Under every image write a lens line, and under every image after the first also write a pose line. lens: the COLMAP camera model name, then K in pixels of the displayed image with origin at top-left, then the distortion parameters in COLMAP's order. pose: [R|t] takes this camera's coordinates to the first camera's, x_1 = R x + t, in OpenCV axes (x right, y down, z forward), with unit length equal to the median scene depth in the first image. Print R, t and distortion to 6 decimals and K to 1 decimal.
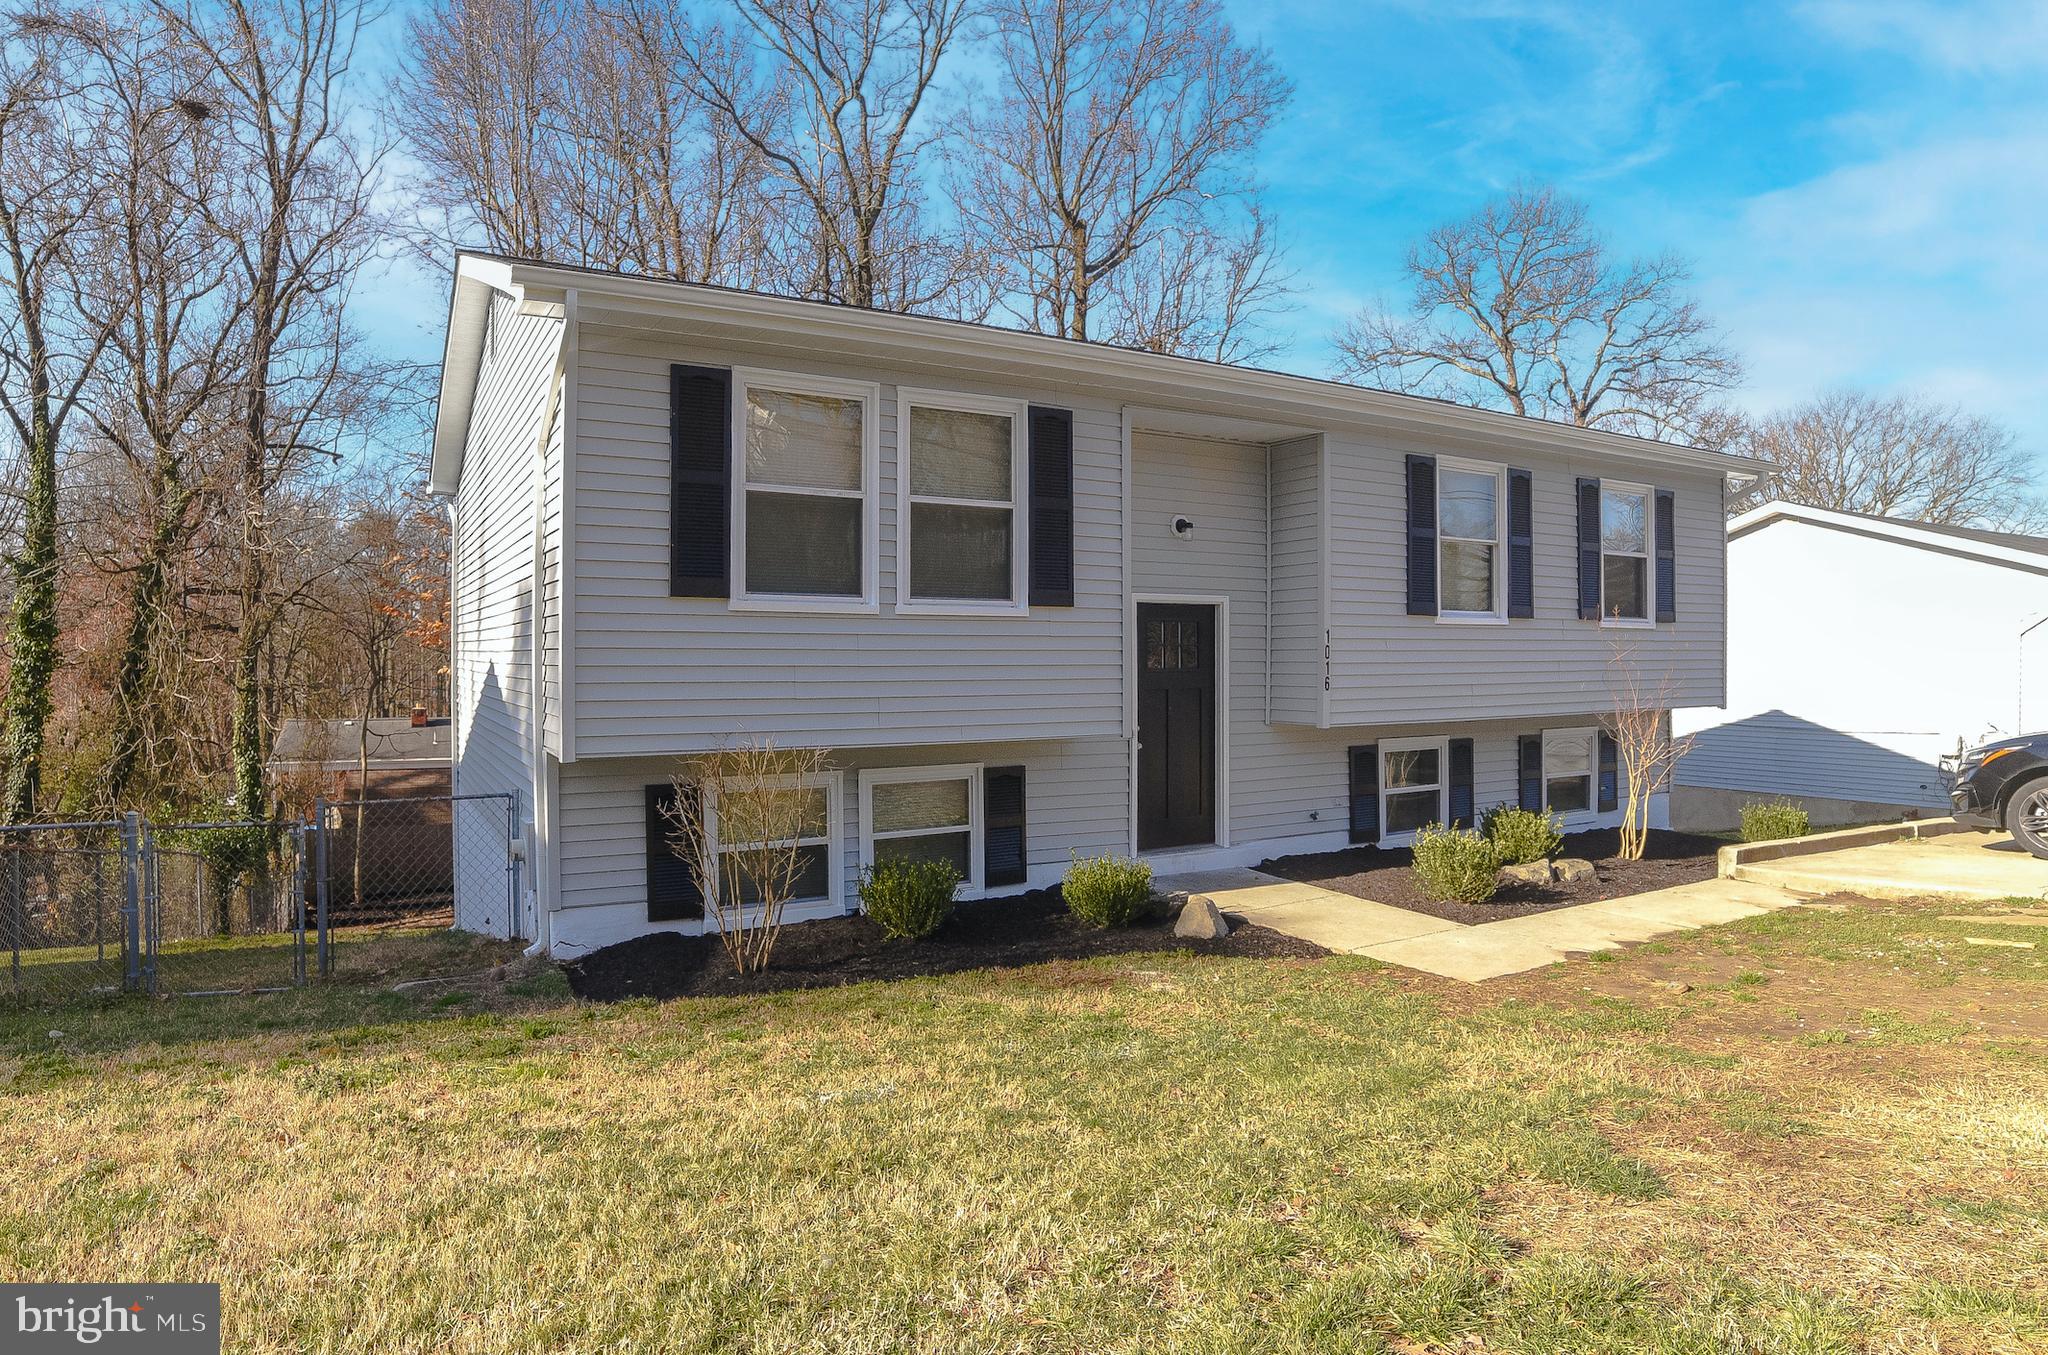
lens RADIAL K [[1166.1, 0, 1023.4], [0, 1166.1, 667.1], [0, 0, 1]] dist [0.003033, 0.001985]
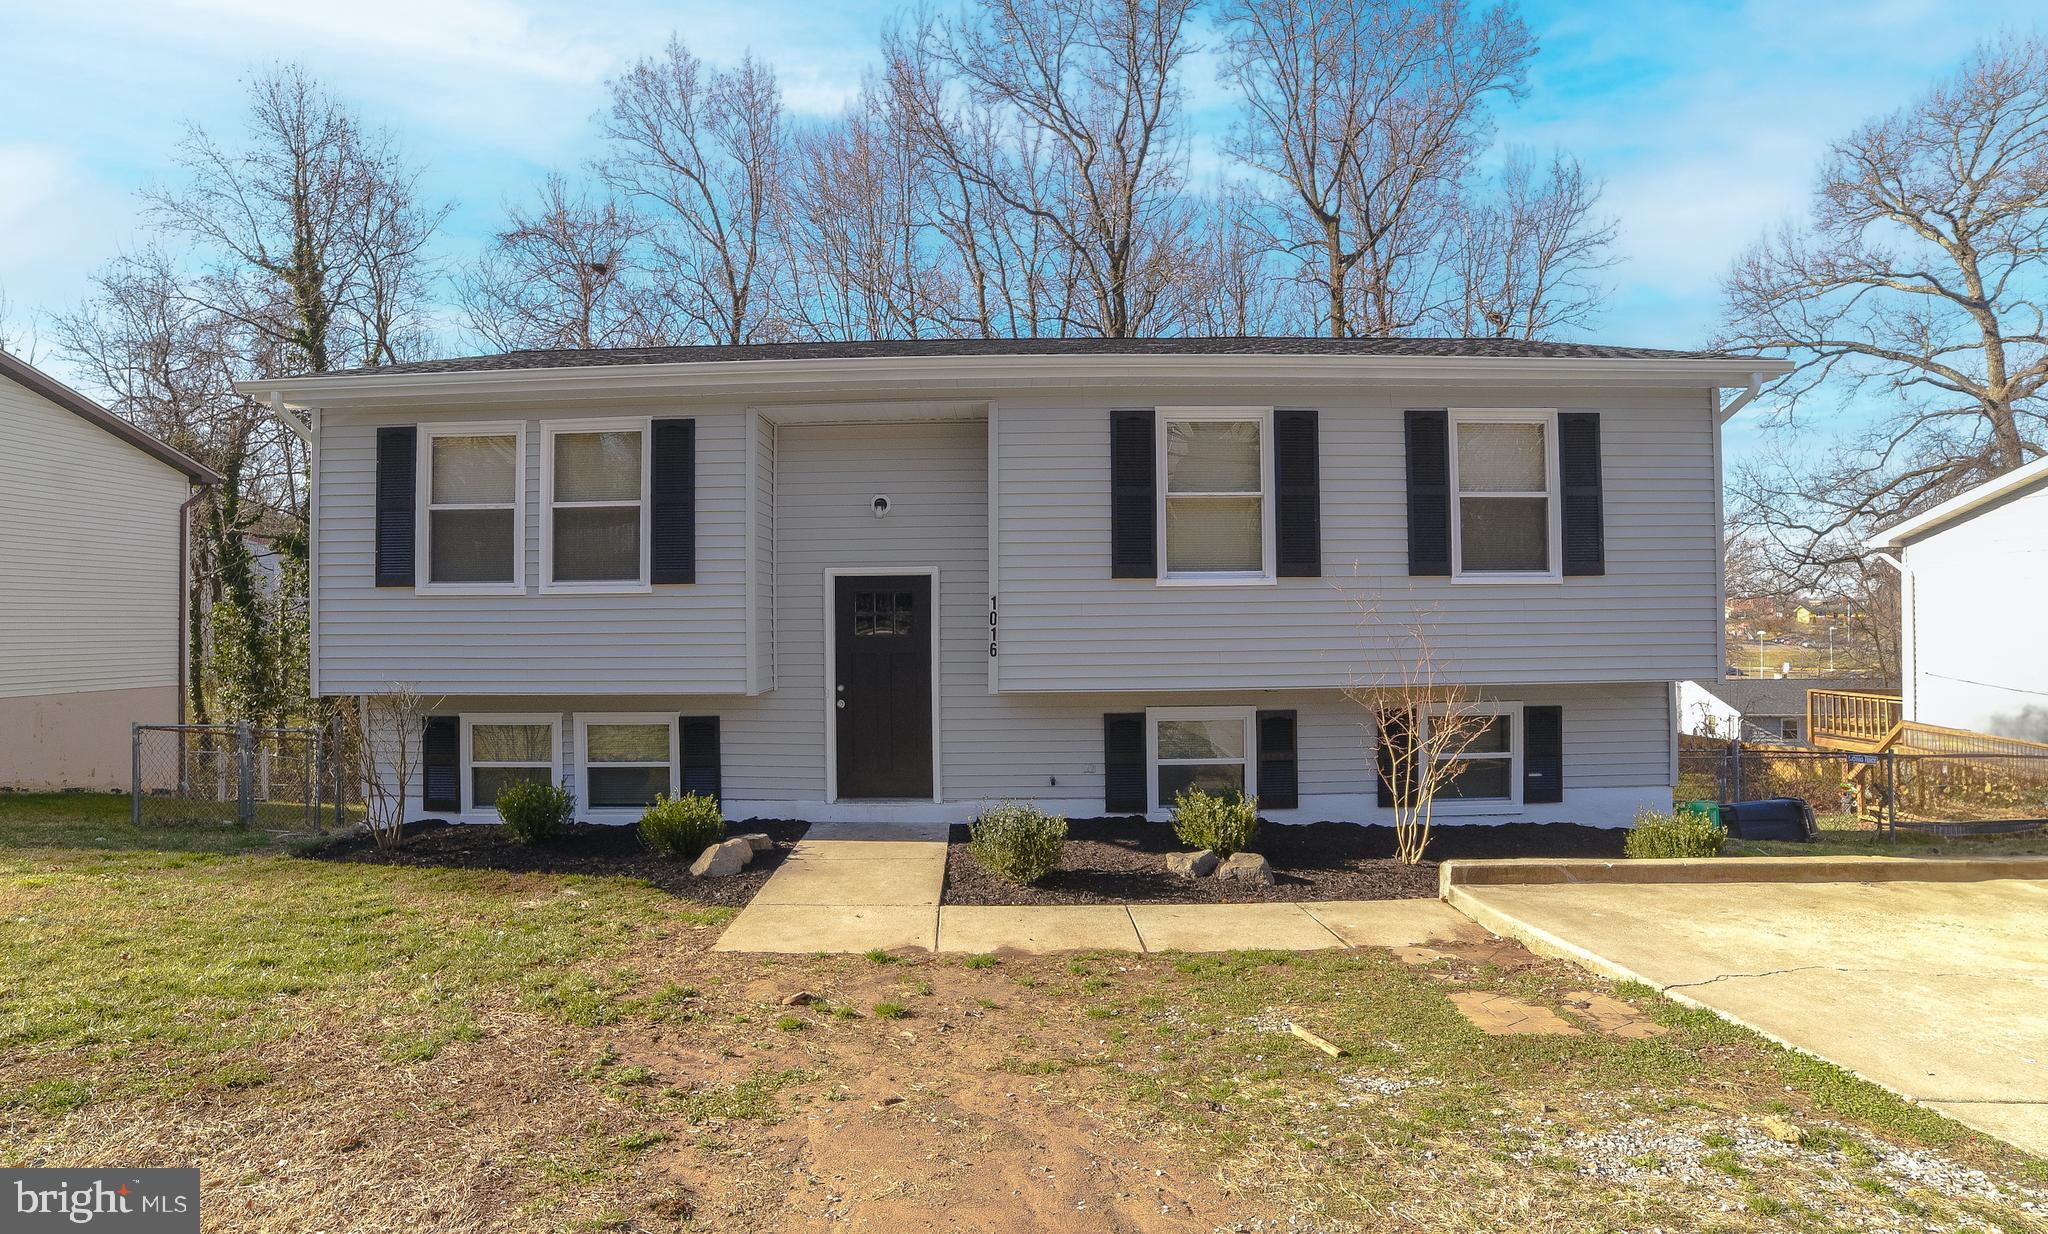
lens RADIAL K [[921.7, 0, 1024.0], [0, 921.7, 624.6], [0, 0, 1]] dist [-0.024838, 0.000494]
pose [[0.844065, -0.009725, -0.536153, 0.755752], [0.003992, 0.999922, -0.011854, 0.002250], [0.536226, 0.007865, 0.844038, 0.359957]]
